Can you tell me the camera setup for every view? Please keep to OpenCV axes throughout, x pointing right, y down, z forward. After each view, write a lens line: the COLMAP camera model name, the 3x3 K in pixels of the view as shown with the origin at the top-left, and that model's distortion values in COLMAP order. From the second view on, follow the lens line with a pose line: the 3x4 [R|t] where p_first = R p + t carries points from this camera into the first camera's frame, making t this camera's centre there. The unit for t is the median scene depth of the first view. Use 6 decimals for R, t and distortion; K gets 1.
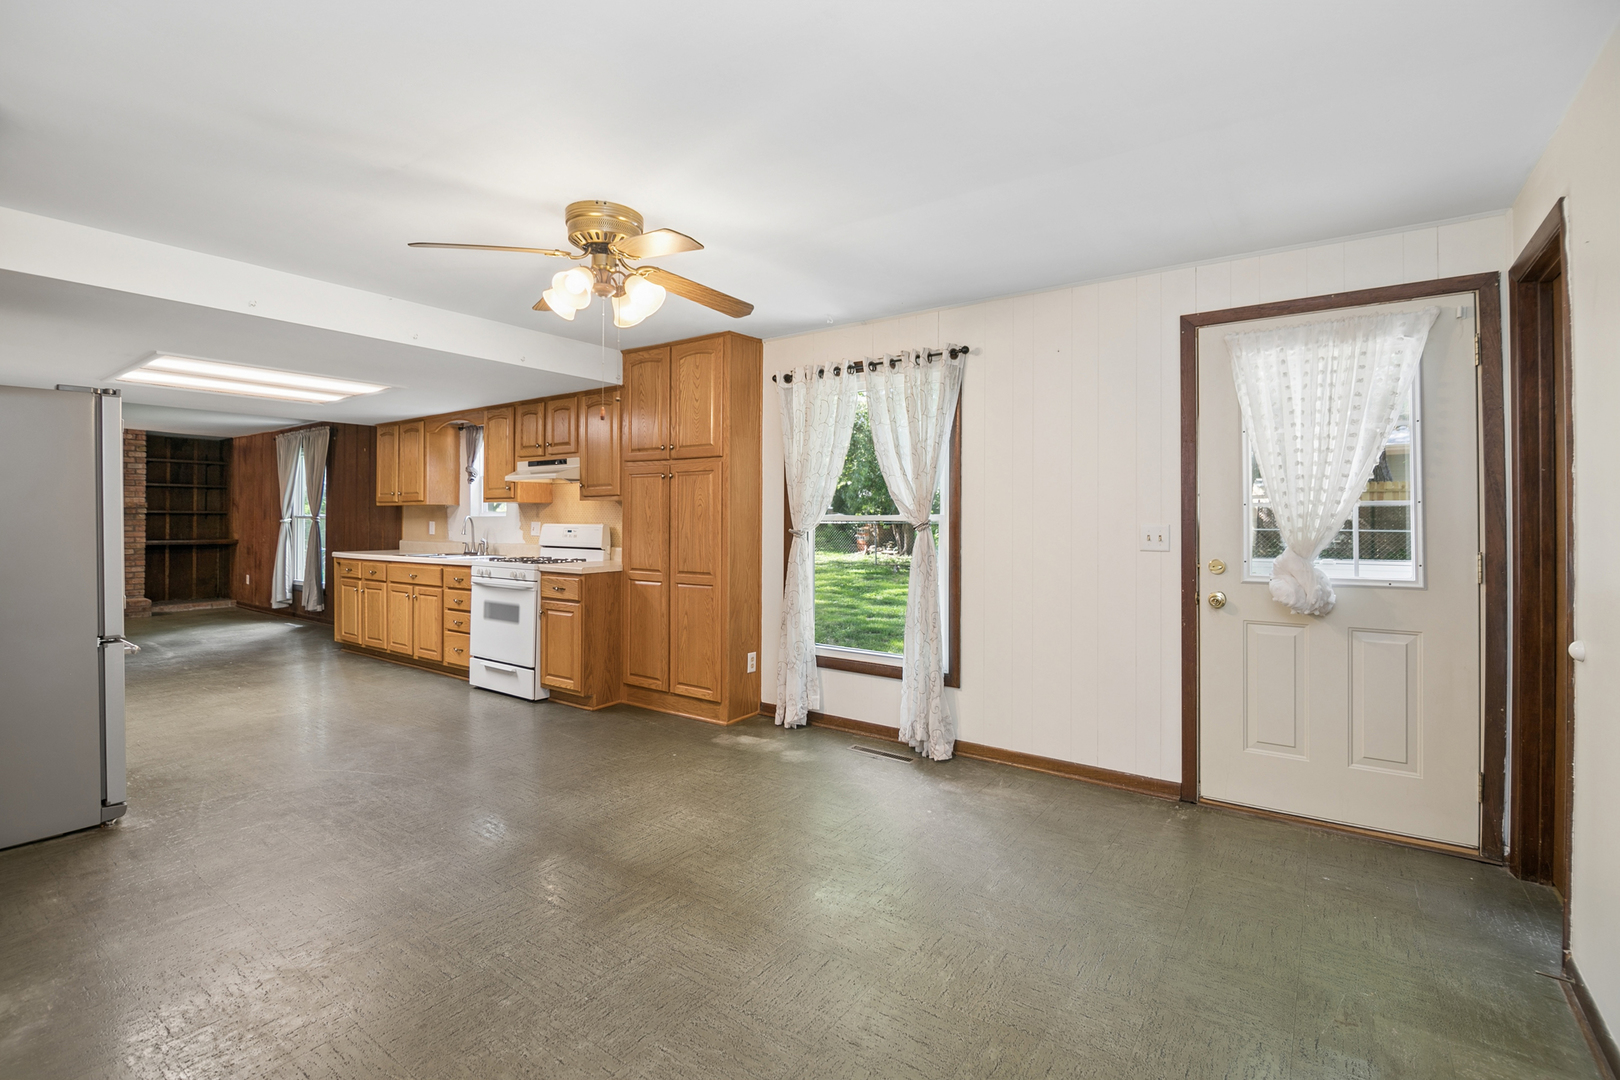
lens RADIAL K [[724.0, 0, 816.1], [0, 724.0, 524.2], [0, 0, 1]] dist [0.000603, -0.011957]
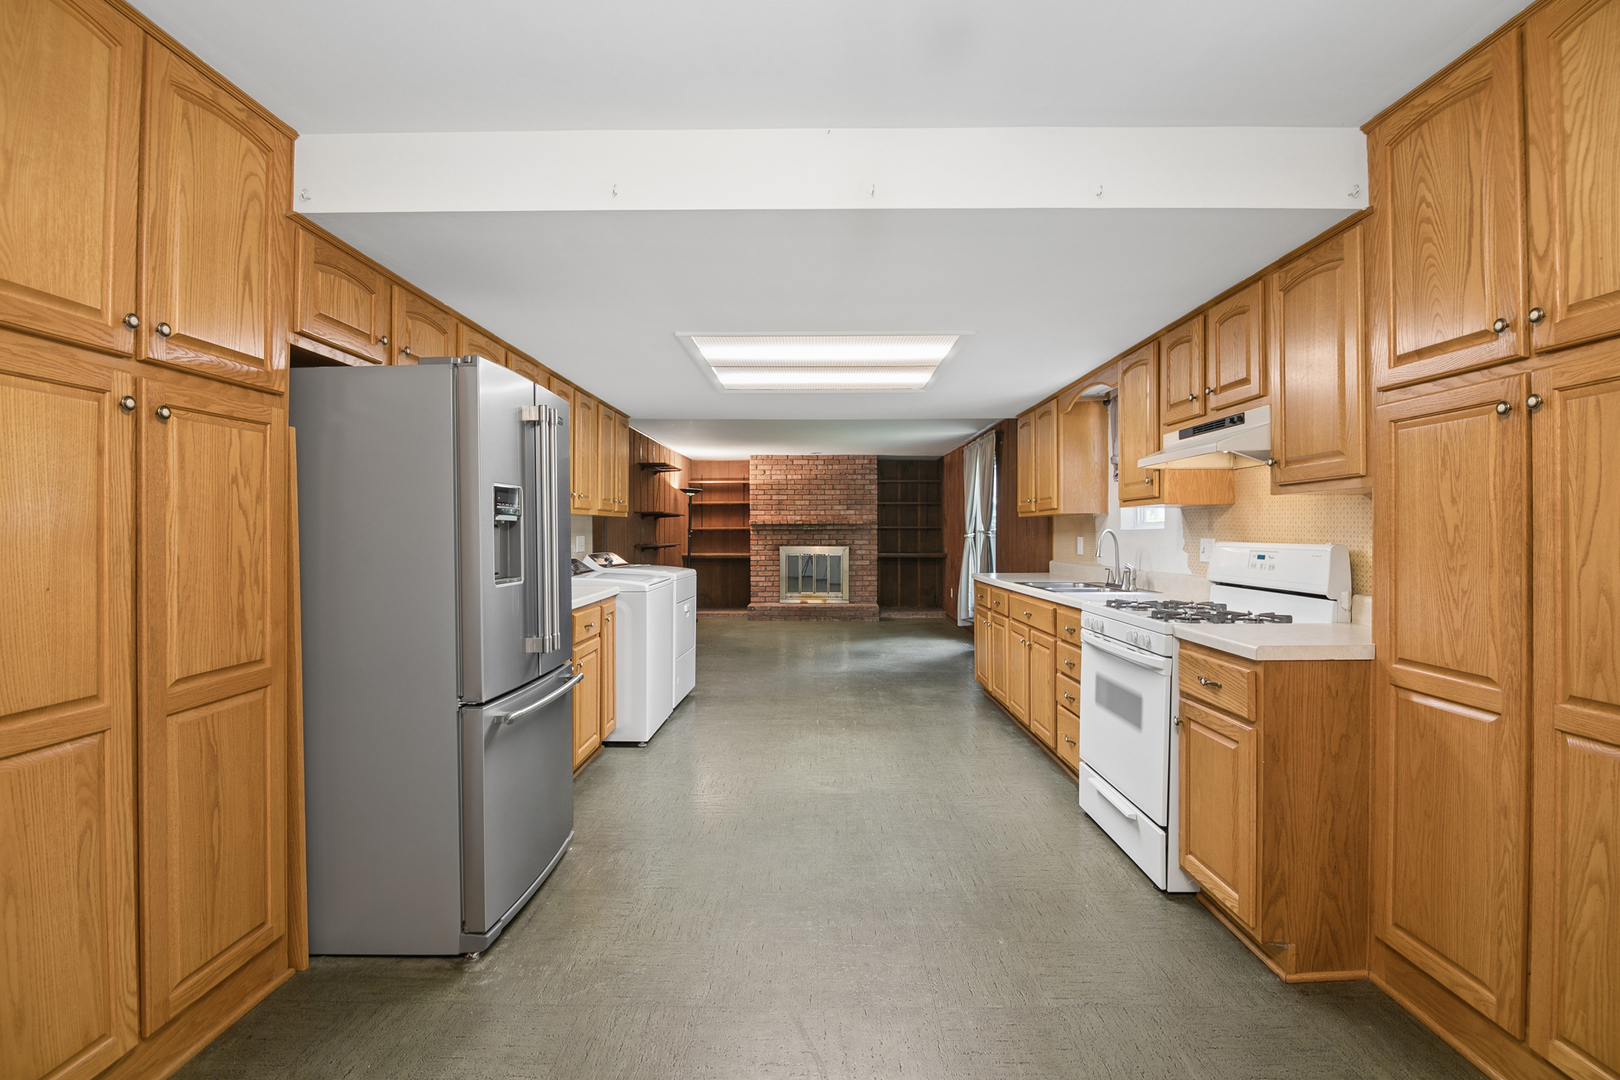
lens RADIAL K [[724.0, 0, 816.1], [0, 724.0, 524.2], [0, 0, 1]] dist [0.000603, -0.011957]
pose [[0.570195, -0.011596, -0.821428, -0.106330], [-0.004857, 0.999835, -0.017486, -0.003249], [0.821495, 0.013960, 0.570044, 0.483970]]
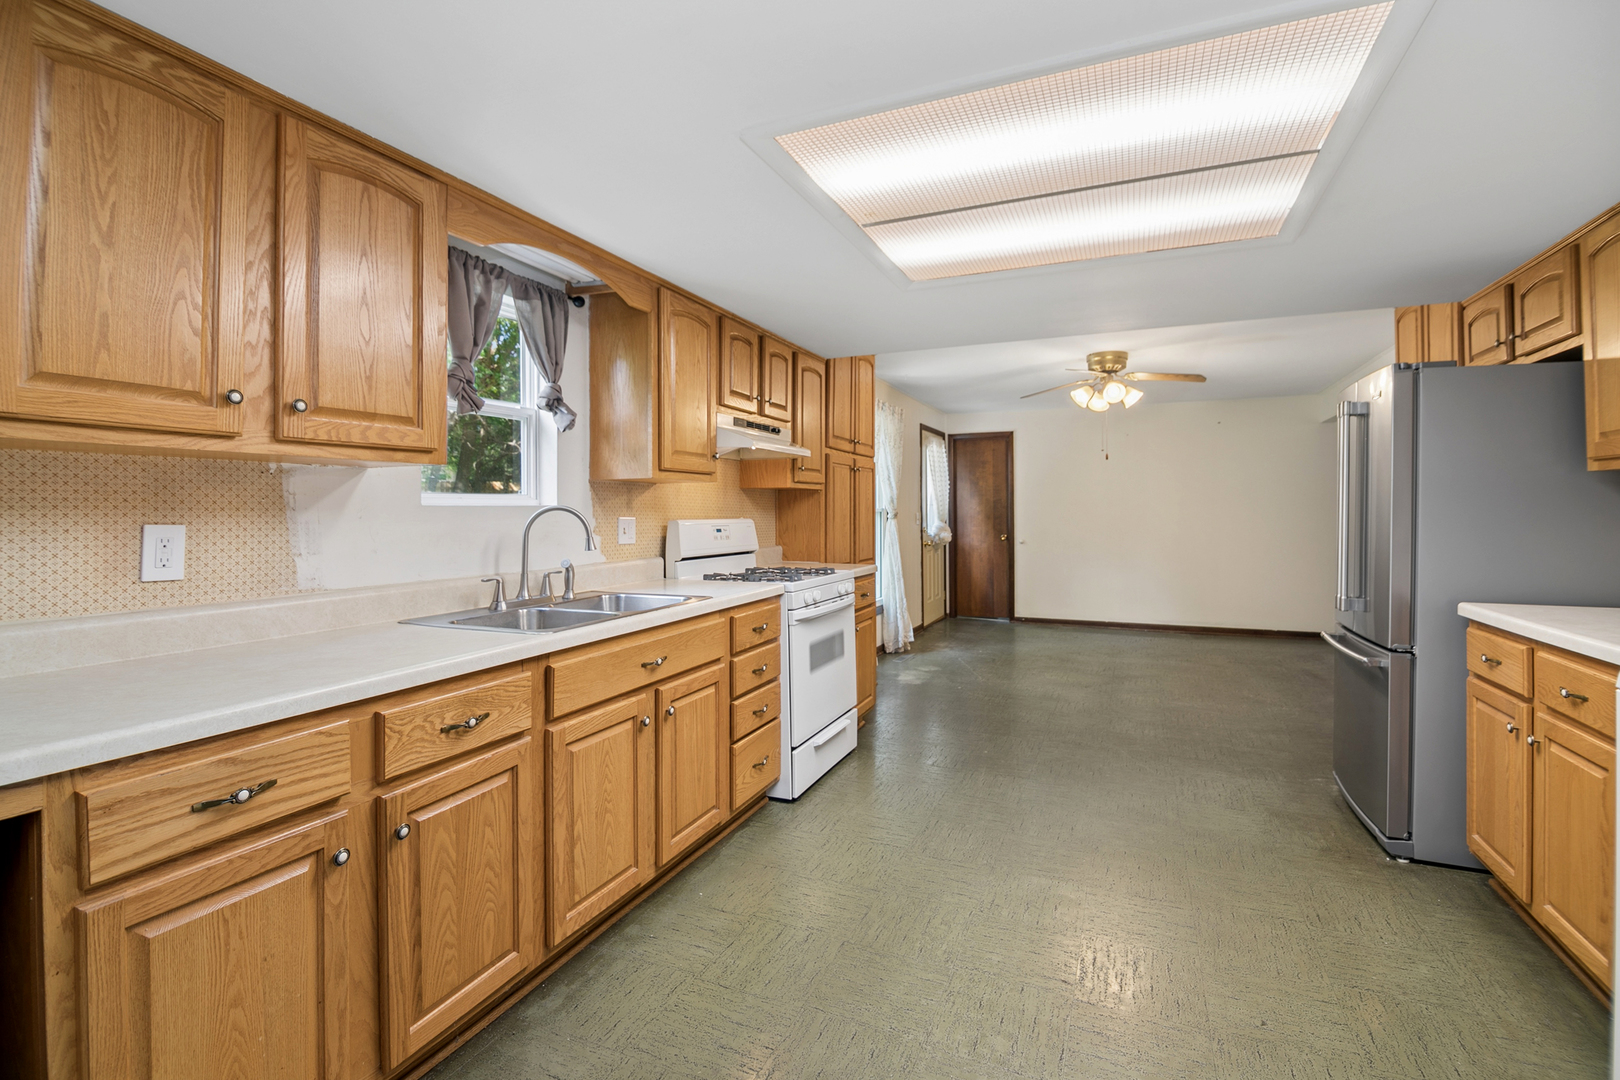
lens RADIAL K [[732.9, 0, 807.4], [0, 732.9, 506.6], [0, 0, 1]] dist [0.002435, -0.015336]
pose [[-0.190418, 0.004876, 0.981691, -1.093929], [0.008994, 0.999954, -0.003222, -0.009594], [-0.981662, 0.008216, -0.190453, 1.139649]]
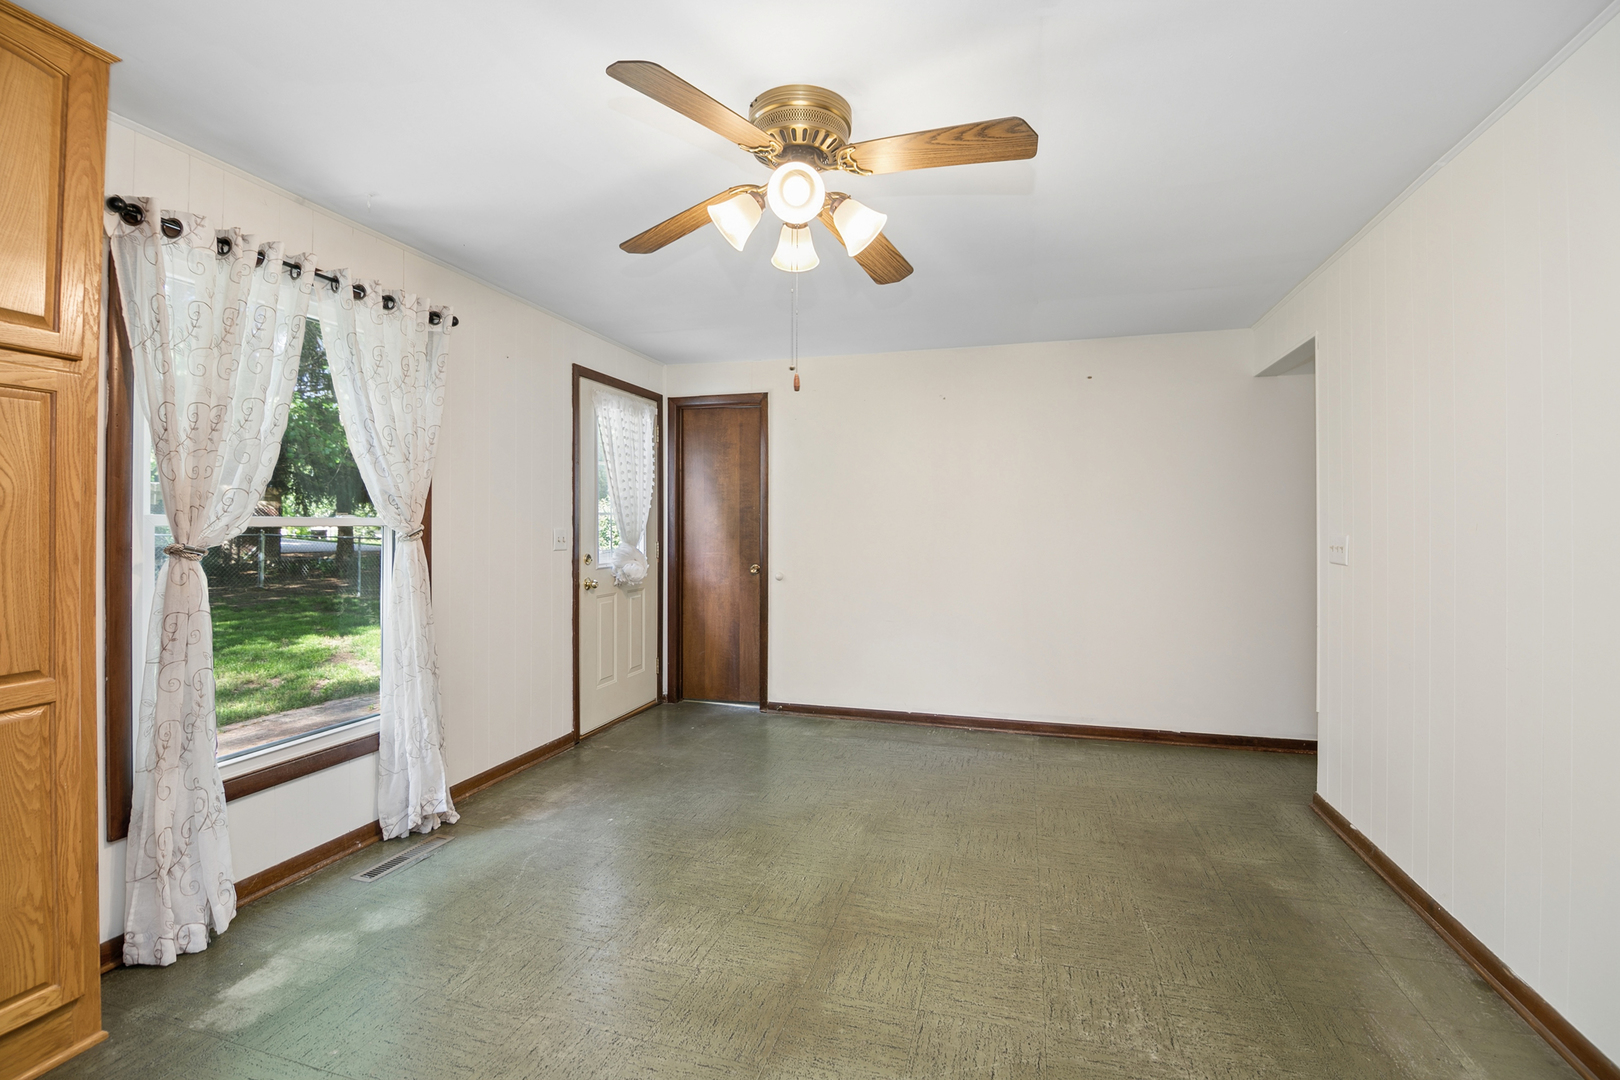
lens RADIAL K [[730.6, 0, 792.8], [0, 730.6, 524.8], [0, 0, 1]] dist [-0.016100, -0.000165]
pose [[-0.305317, -0.002302, 0.952248, -0.534428], [0.002605, 0.999991, 0.003253, -0.005095], [-0.952247, 0.003474, -0.305308, 0.657950]]
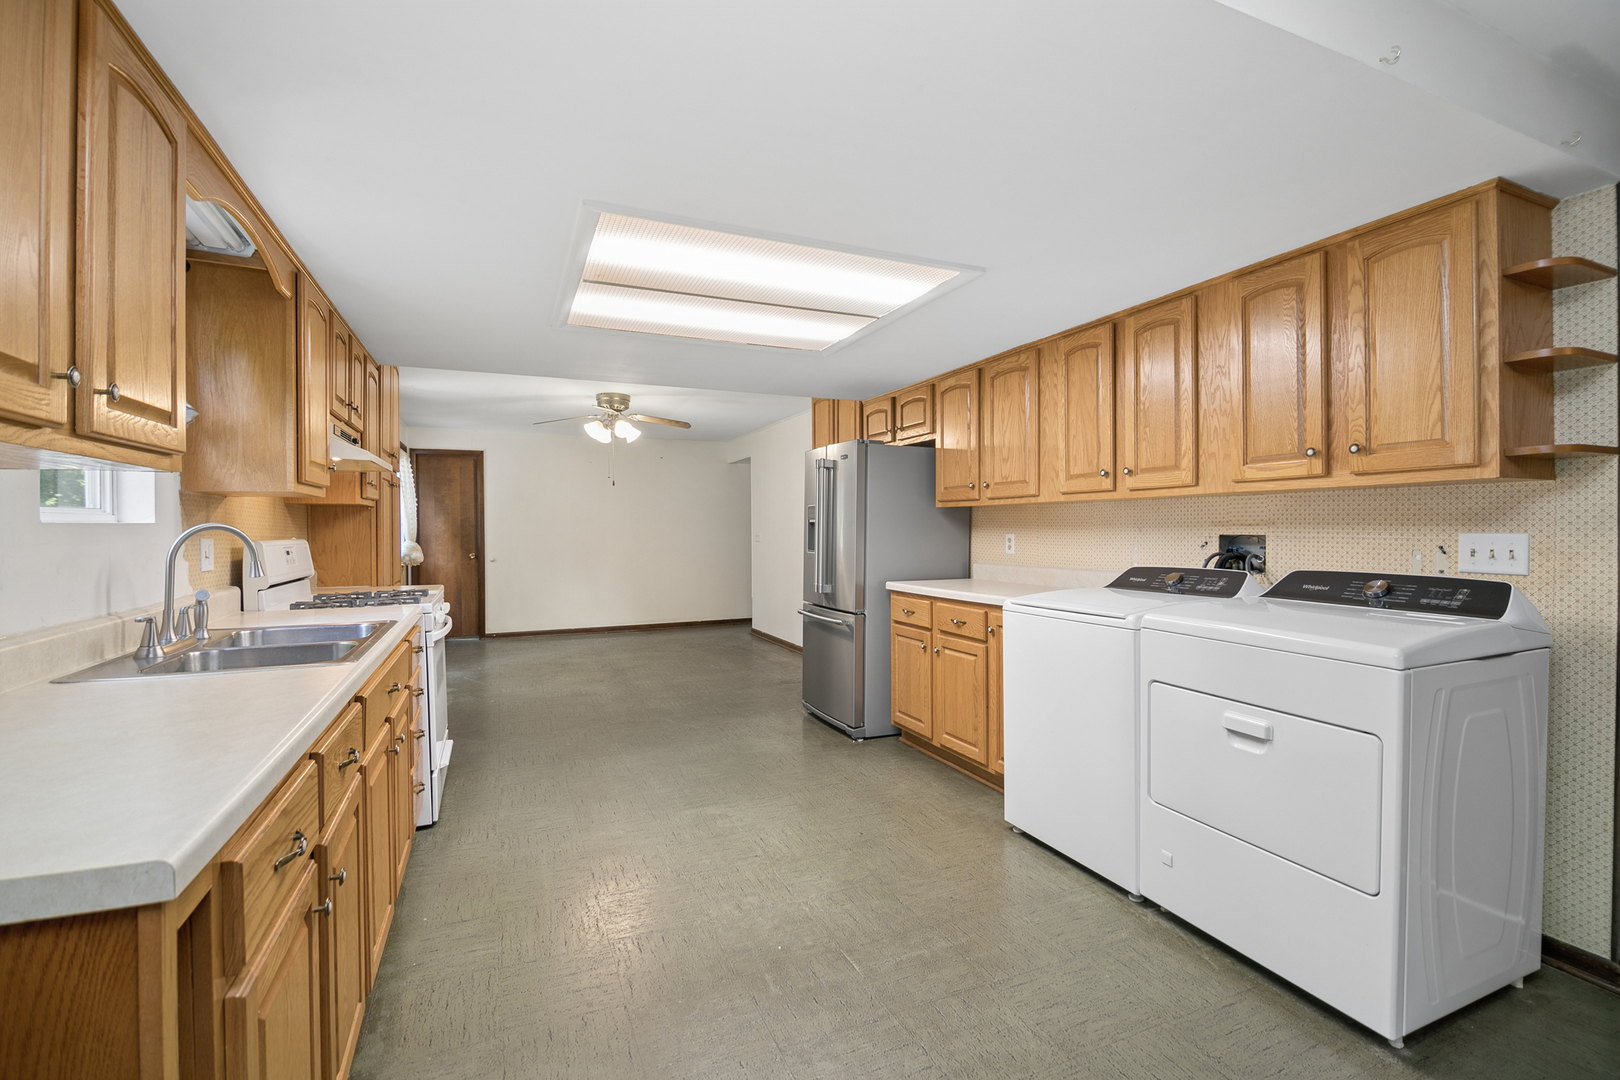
lens RADIAL K [[723.7, 0, 808.6], [0, 723.7, 532.1], [0, 0, 1]] dist [-0.000057, -0.000170]
pose [[-0.849788, -0.001299, 0.527122, -1.064364], [0.006348, 0.999899, 0.012696, -0.011611], [-0.527086, 0.014135, -0.849695, 1.373257]]
